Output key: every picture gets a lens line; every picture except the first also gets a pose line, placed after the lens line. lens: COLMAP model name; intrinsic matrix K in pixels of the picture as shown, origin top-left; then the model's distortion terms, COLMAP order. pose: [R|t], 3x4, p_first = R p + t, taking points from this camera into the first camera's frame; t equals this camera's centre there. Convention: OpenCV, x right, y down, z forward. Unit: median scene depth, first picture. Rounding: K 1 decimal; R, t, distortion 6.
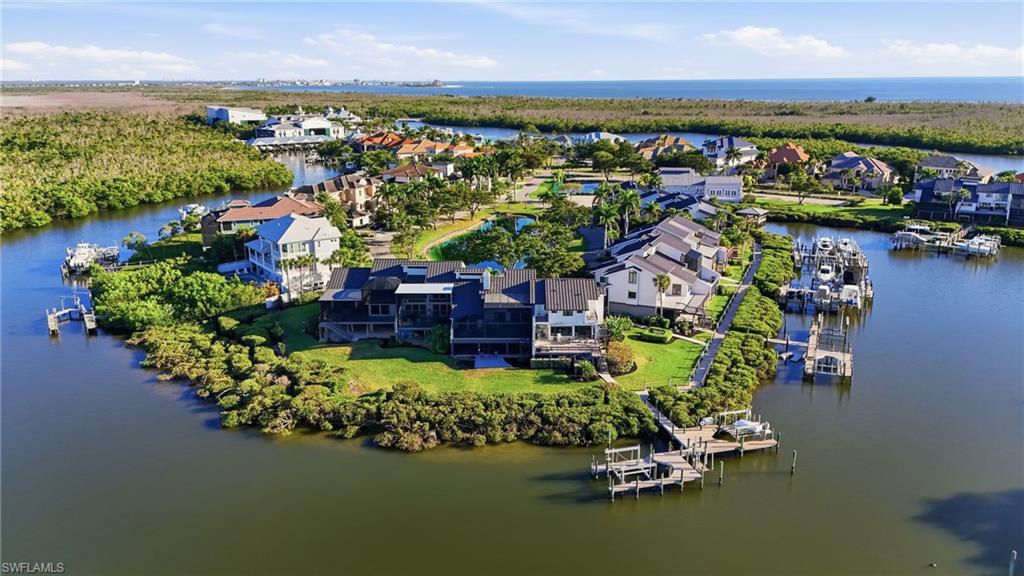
lens RADIAL K [[724.7, 0, 512.3], [0, 724.7, 287.3], [0, 0, 1]] dist [0.013336, -0.004279]
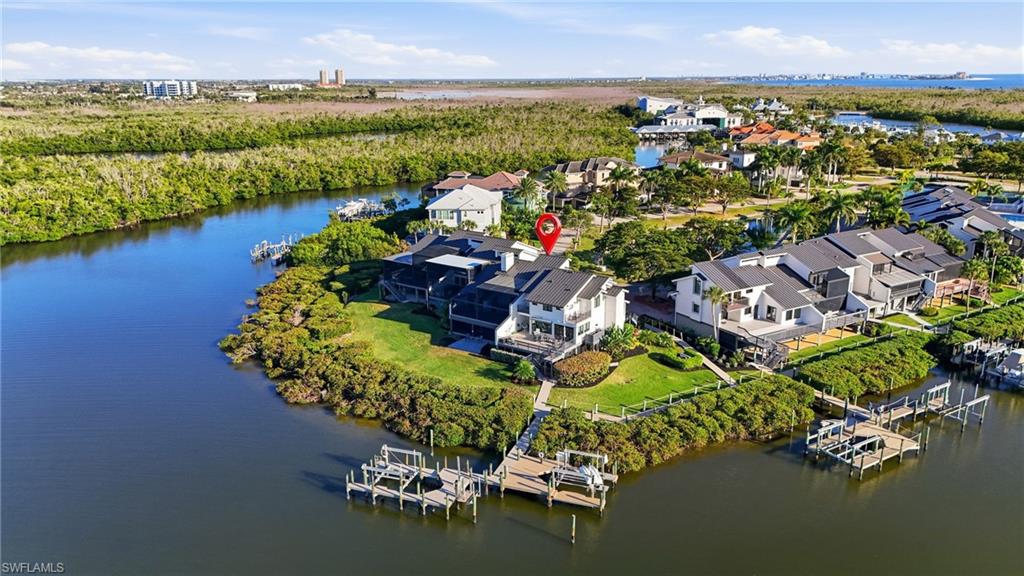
lens RADIAL K [[724.7, 0, 512.3], [0, 724.7, 288.6], [0, 0, 1]] dist [0.013336, -0.004279]
pose [[0.807427, 0.156415, -0.568856, 0.403677], [-0.151409, 0.986858, 0.056444, -0.022986], [0.570209, 0.040555, 0.820498, 0.189718]]
